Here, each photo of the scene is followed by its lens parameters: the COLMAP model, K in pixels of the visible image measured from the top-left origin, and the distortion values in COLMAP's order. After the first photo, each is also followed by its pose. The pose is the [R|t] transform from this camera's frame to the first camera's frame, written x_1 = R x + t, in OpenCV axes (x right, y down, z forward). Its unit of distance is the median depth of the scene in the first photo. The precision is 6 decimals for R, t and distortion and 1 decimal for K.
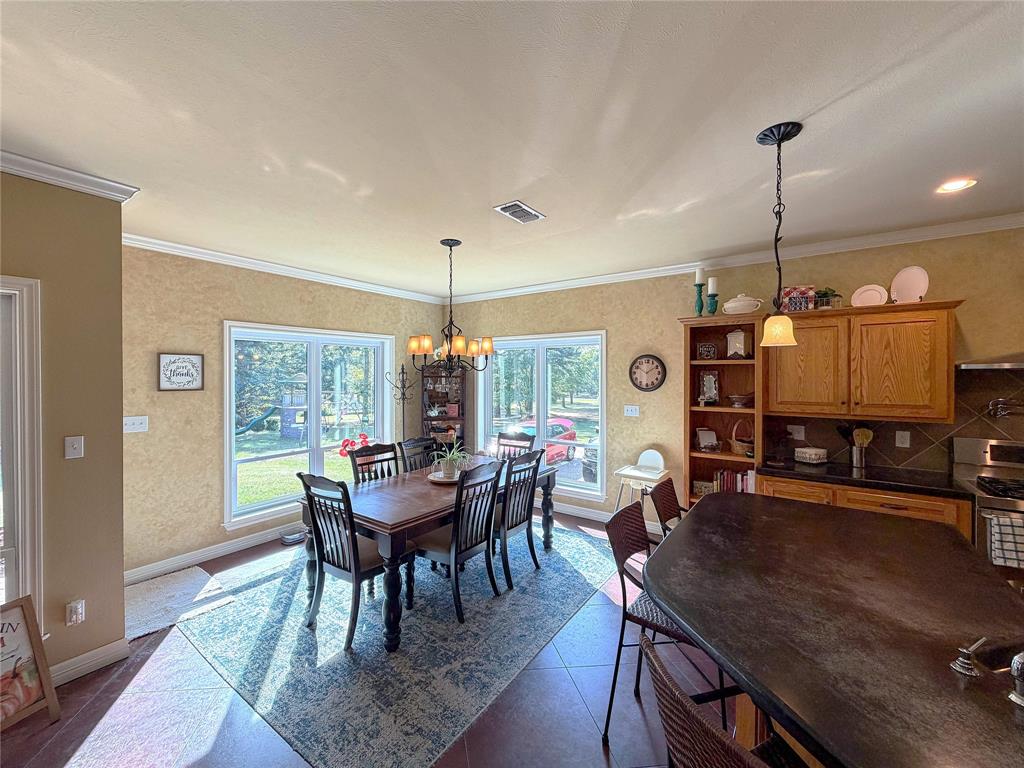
lens RADIAL K [[411.6, 0, 513.0], [0, 411.6, 378.7], [0, 0, 1]] dist [0.000112, -0.000246]
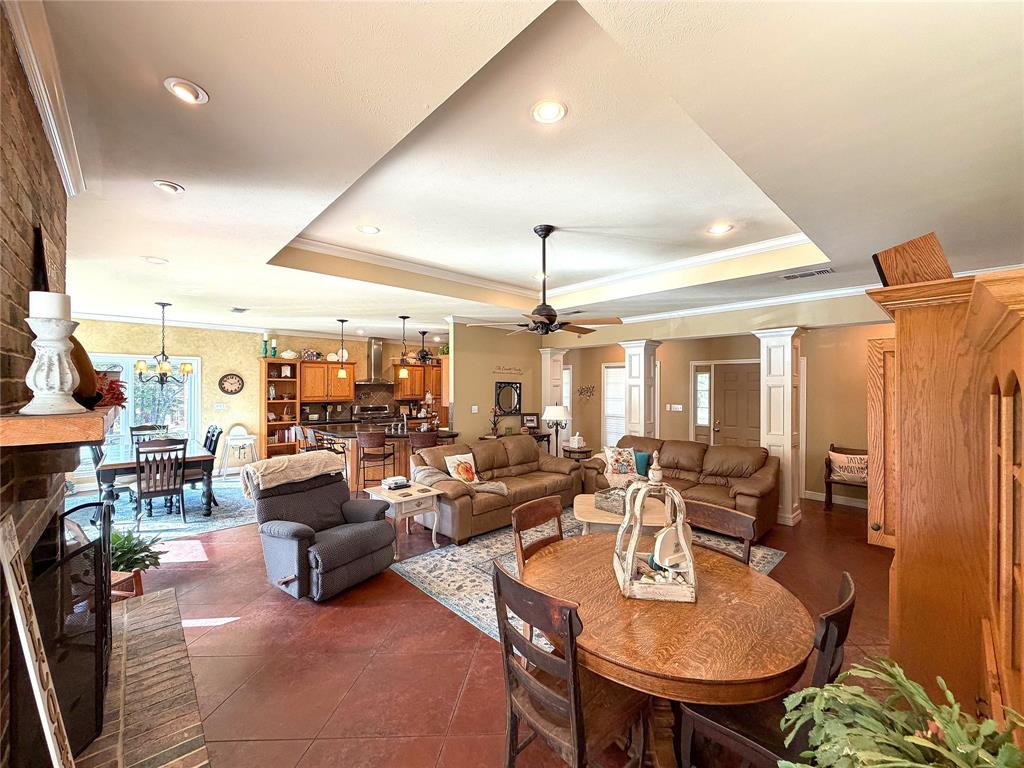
lens RADIAL K [[411.6, 0, 514.1], [0, 411.6, 385.6], [0, 0, 1]] dist [0.000112, -0.000246]
pose [[0.194916, 0.003243, 0.980815, -1.445849], [0.006387, 0.999969, -0.004576, 0.010272], [-0.980799, 0.007157, 0.194889, -0.667249]]
